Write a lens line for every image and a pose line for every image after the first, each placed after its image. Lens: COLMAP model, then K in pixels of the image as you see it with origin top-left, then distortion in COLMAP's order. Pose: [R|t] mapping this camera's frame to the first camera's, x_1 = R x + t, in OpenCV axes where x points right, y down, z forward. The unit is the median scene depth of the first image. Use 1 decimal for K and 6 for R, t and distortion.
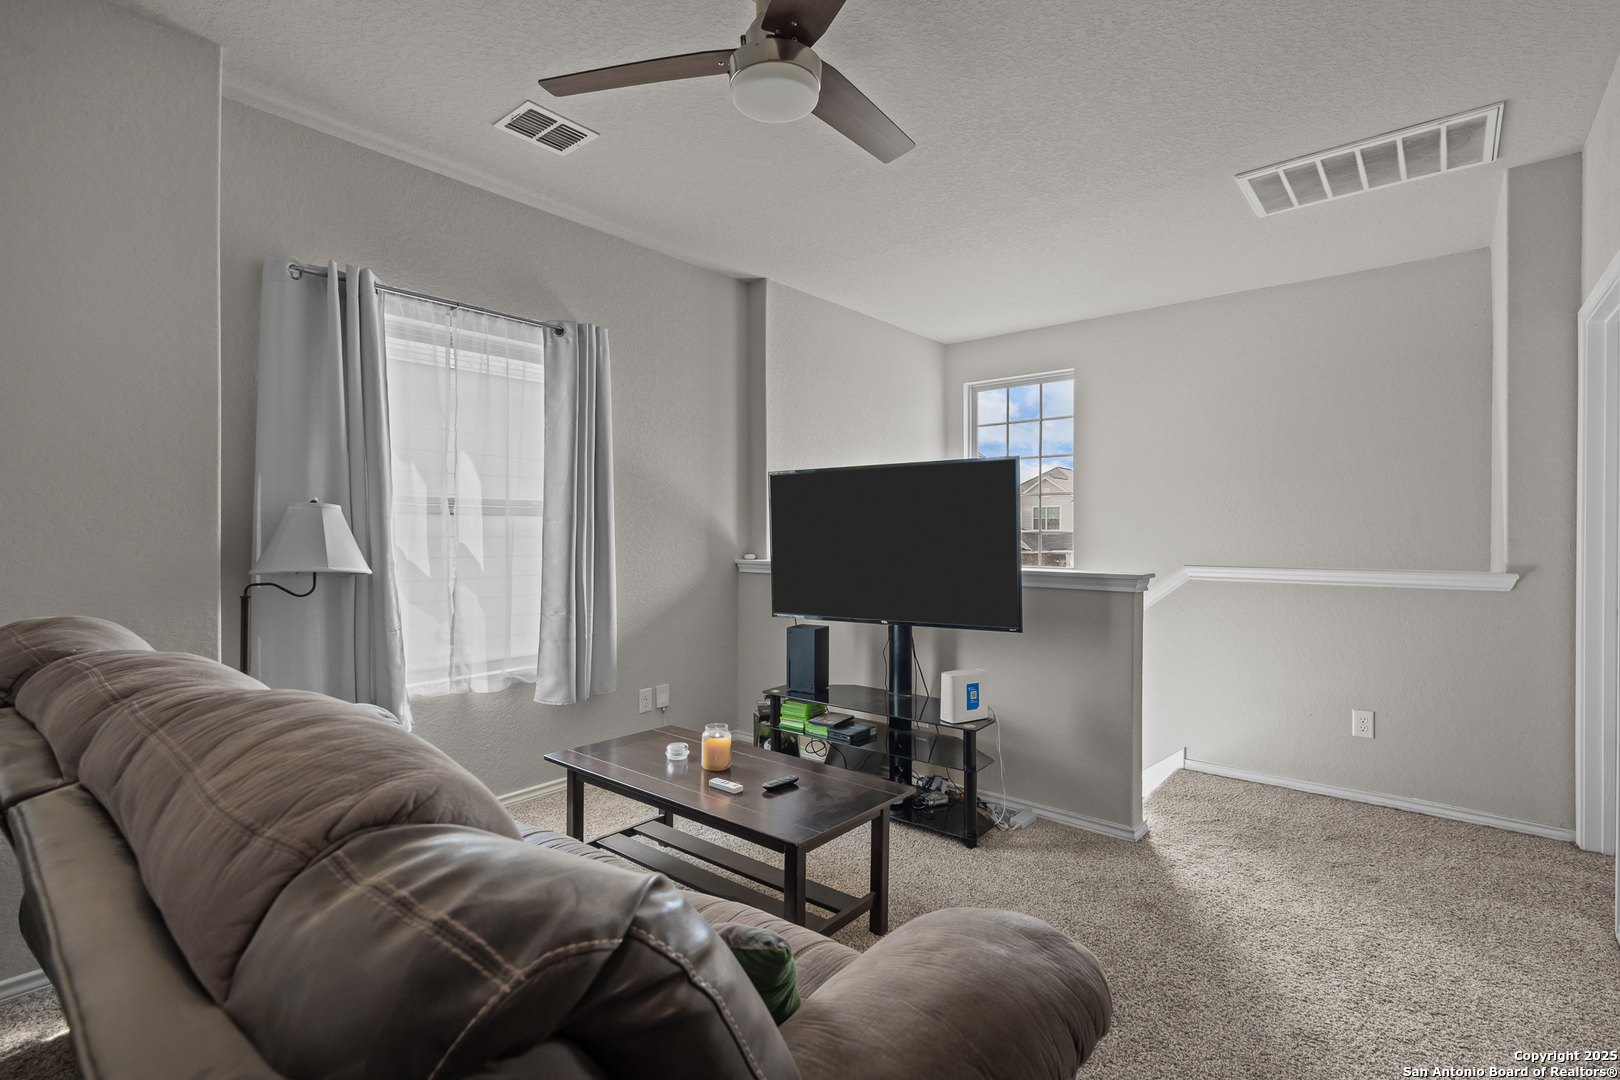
lens RADIAL K [[735.0, 0, 804.9], [0, 735.0, 527.5], [0, 0, 1]] dist [-0.013459, 0.005282]
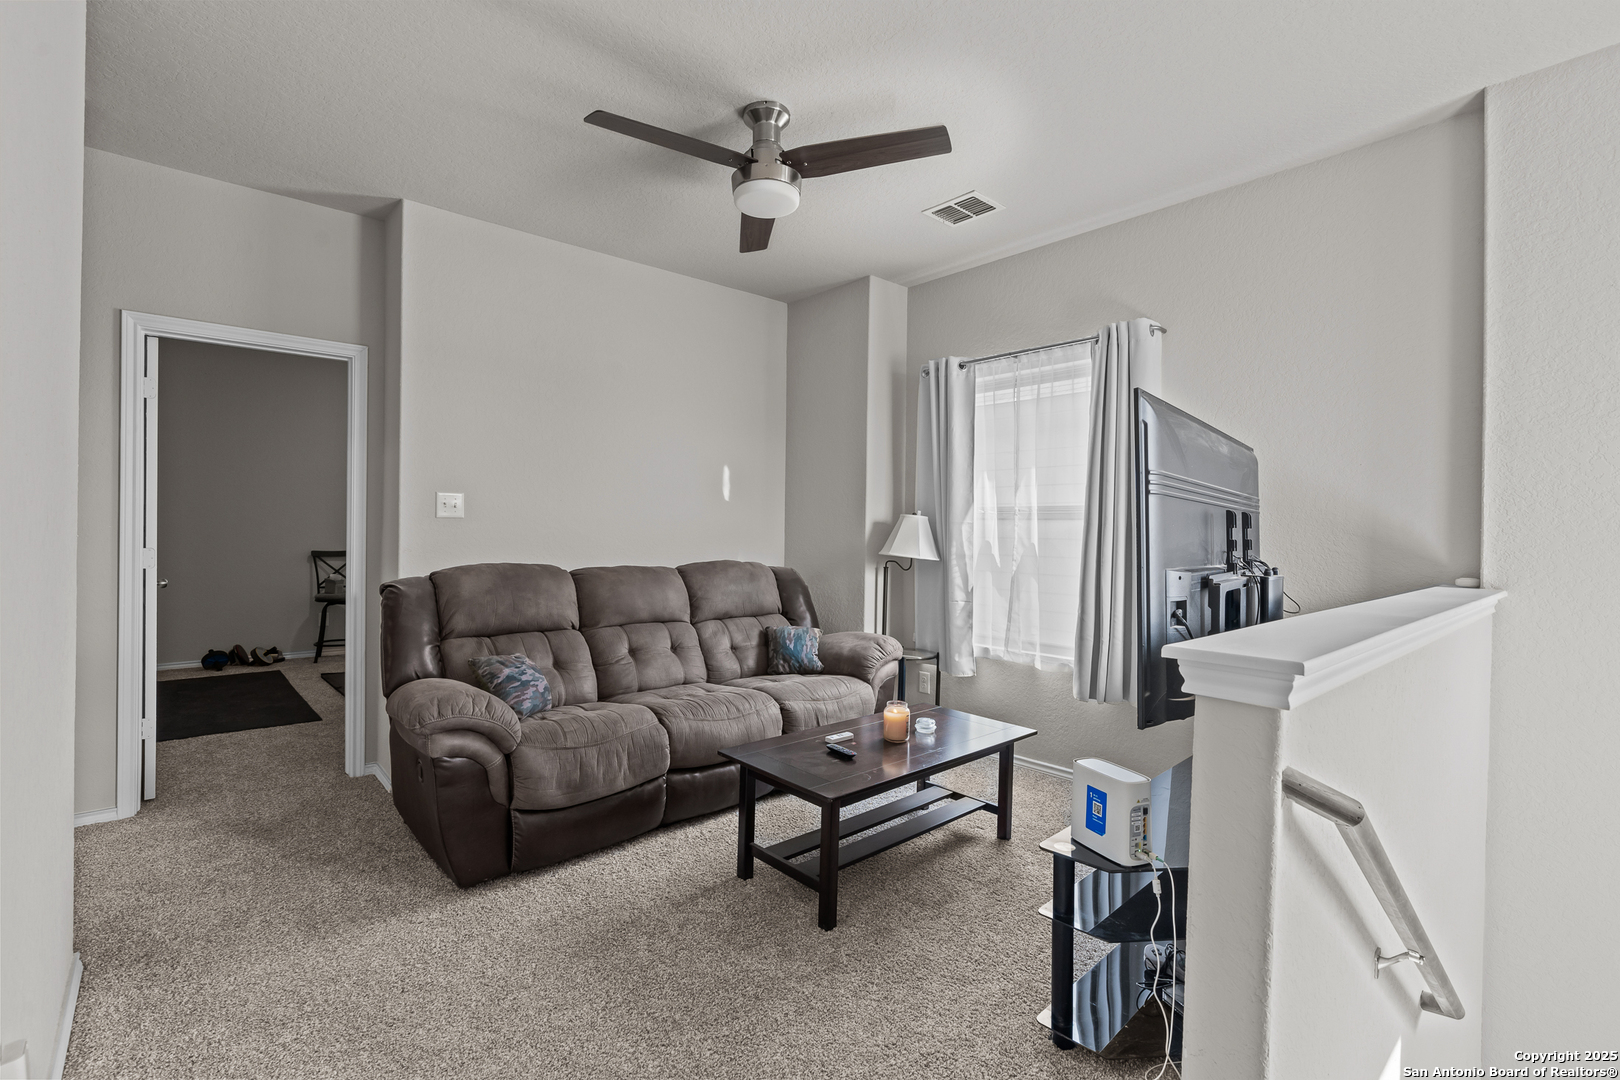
lens RADIAL K [[735.0, 0, 804.9], [0, 735.0, 527.5], [0, 0, 1]] dist [-0.013459, 0.005282]
pose [[-0.125072, -0.003459, -0.992142, 0.805150], [-0.001330, 0.999994, -0.003319, 0.000405], [0.992147, 0.000904, -0.125076, 0.788203]]
